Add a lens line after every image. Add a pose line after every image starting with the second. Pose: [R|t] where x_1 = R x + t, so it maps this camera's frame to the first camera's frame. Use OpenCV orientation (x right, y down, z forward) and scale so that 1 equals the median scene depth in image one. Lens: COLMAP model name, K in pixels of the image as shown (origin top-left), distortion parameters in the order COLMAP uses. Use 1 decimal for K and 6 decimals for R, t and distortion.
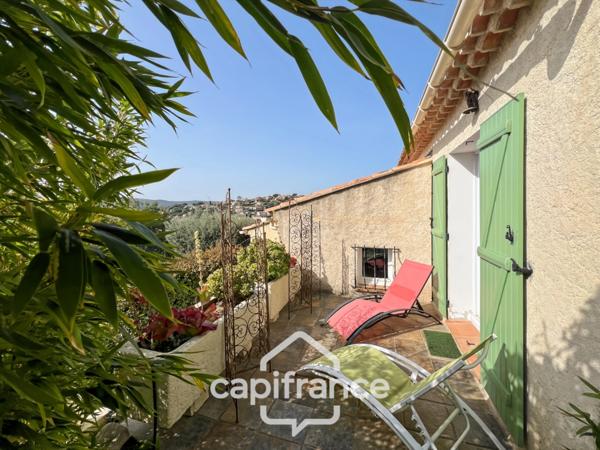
lens RADIAL K [[269.7, 0, 303.3], [0, 269.7, 225.0], [0, 0, 1]] dist [-0.000837, 0.001107]
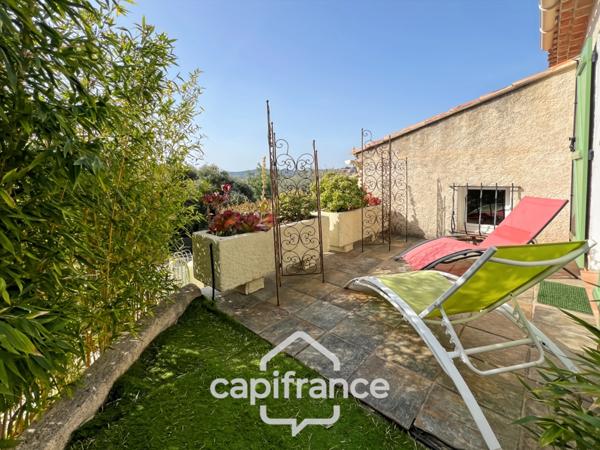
lens RADIAL K [[269.7, 0, 306.5], [0, 269.7, 220.1], [0, 0, 1]] dist [-0.000837, 0.001107]
pose [[0.891608, 0.000413, -0.452807, 0.162862], [0.027877, 0.998053, 0.055802, 0.129415], [0.451949, -0.062376, 0.889860, 0.020838]]
